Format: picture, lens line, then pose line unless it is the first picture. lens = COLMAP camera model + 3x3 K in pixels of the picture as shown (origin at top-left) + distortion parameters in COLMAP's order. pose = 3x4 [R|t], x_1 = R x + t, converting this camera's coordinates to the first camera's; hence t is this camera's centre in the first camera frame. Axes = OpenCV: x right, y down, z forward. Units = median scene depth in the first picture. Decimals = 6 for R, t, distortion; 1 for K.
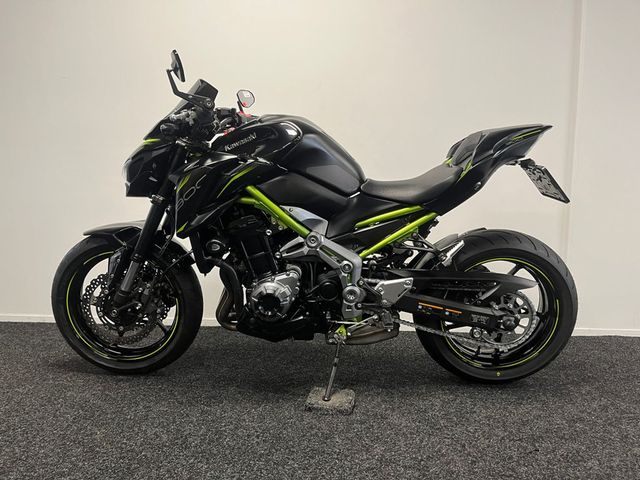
lens RADIAL K [[481.9, 0, 319.0], [0, 481.9, 240.6], [0, 0, 1]] dist [0.045623, -0.019399]
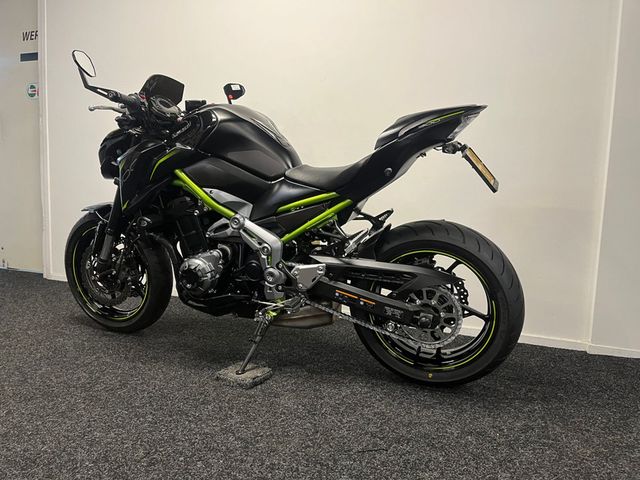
lens RADIAL K [[481.9, 0, 322.4], [0, 481.9, 239.1], [0, 0, 1]] dist [0.045623, -0.019399]
pose [[0.945193, 0.053308, -0.322132, 0.498432], [-0.052202, 0.998564, 0.012078, 0.013960], [0.322313, 0.005400, 0.946618, 0.057161]]
